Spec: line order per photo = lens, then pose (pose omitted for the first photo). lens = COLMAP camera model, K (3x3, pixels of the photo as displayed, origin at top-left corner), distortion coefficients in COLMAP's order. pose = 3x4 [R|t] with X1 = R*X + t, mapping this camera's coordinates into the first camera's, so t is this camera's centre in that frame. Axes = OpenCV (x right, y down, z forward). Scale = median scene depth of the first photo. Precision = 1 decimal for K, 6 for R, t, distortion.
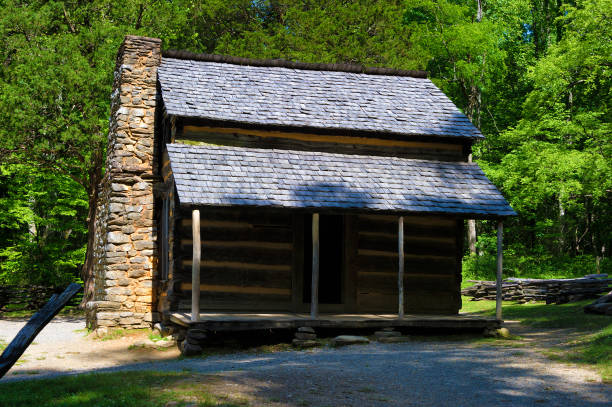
lens RADIAL K [[770.5, 0, 306.0], [0, 770.5, 203.5], [0, 0, 1]] dist [0.012337, 0.034995]
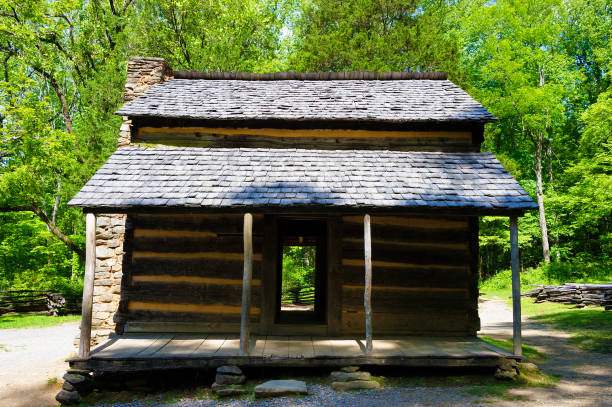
lens RADIAL K [[494.9, 0, 306.0], [0, 494.9, 203.5], [0, 0, 1]] dist [0.008763, -0.002546]
pose [[0.969279, -0.046856, -0.241458, 0.159470], [0.033156, 0.997618, -0.060498, 0.029284], [0.243718, 0.050633, 0.968524, 0.451492]]
